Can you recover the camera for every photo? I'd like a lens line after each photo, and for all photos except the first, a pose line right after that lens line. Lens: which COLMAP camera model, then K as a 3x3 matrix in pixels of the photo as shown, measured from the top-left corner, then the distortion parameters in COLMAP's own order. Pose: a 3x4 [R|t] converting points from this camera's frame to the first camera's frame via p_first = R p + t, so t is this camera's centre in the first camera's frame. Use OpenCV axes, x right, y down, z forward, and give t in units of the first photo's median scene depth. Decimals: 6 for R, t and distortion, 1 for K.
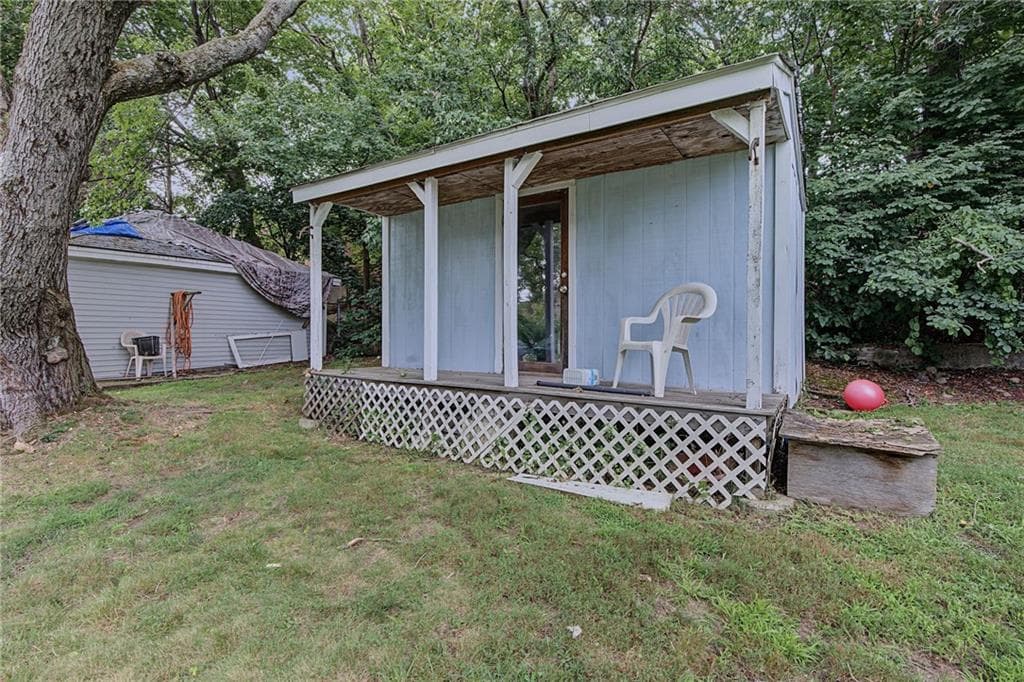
lens RADIAL K [[488.4, 0, 505.5], [0, 488.4, 340.8], [0, 0, 1]] dist [-0.003653, -0.000128]
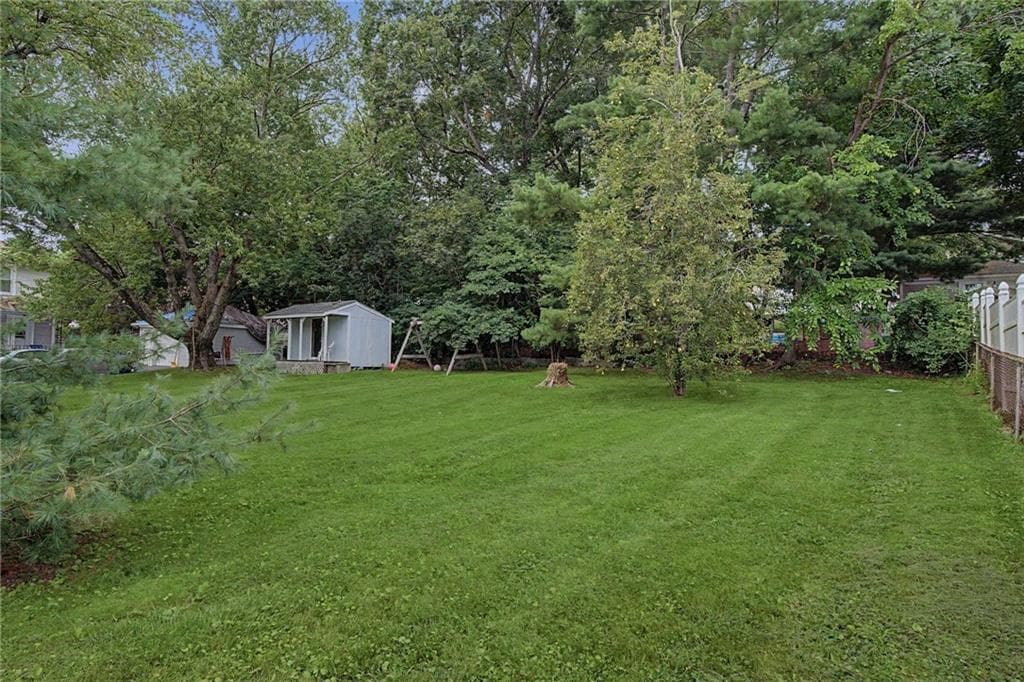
lens RADIAL K [[569.9, 0, 510.4], [0, 569.9, 345.9], [0, 0, 1]] dist [-0.003128, 0.000475]
pose [[0.999037, 0.014518, -0.041394, 1.237228], [-0.016489, 0.998726, -0.047688, 0.094896], [0.040649, 0.048325, 0.998004, -2.479632]]
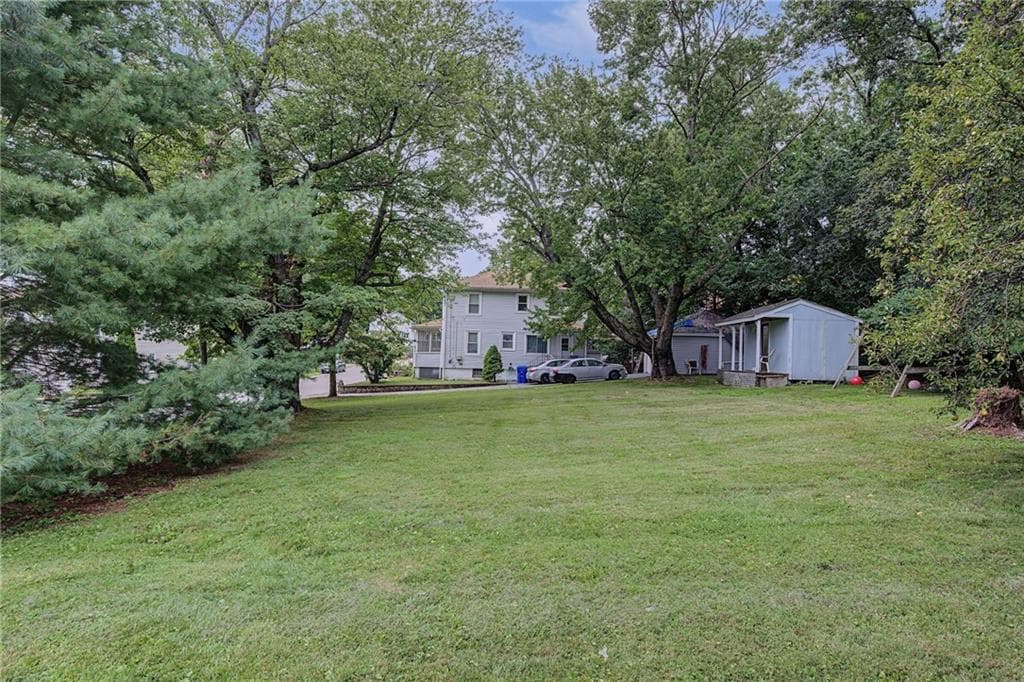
lens RADIAL K [[569.9, 0, 513.4], [0, 569.9, 346.6], [0, 0, 1]] dist [-0.003128, 0.000475]
pose [[0.521284, -0.005716, -0.853364, 1.745960], [-0.037058, 0.998883, -0.029328, 0.049496], [0.852578, 0.046912, 0.520490, -1.838807]]
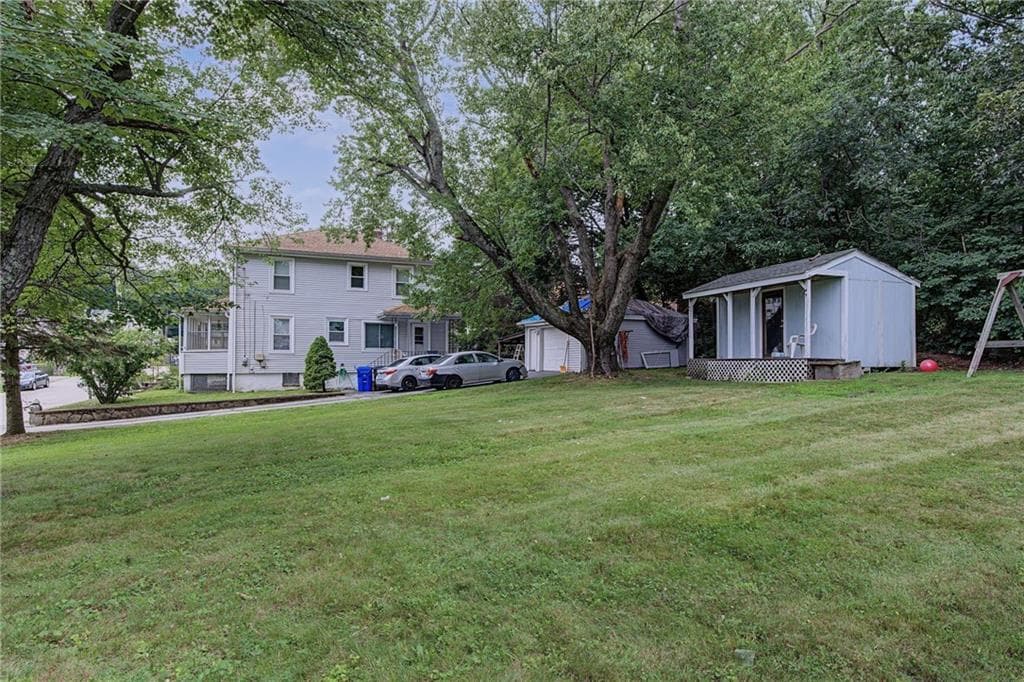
lens RADIAL K [[569.9, 0, 511.3], [0, 569.9, 361.8], [0, 0, 1]] dist [-0.003128, 0.000475]
pose [[0.808275, -0.007879, -0.588752, 0.457700], [-0.004137, 0.999810, -0.019059, 0.094444], [0.588790, 0.017841, 0.808089, -1.468811]]
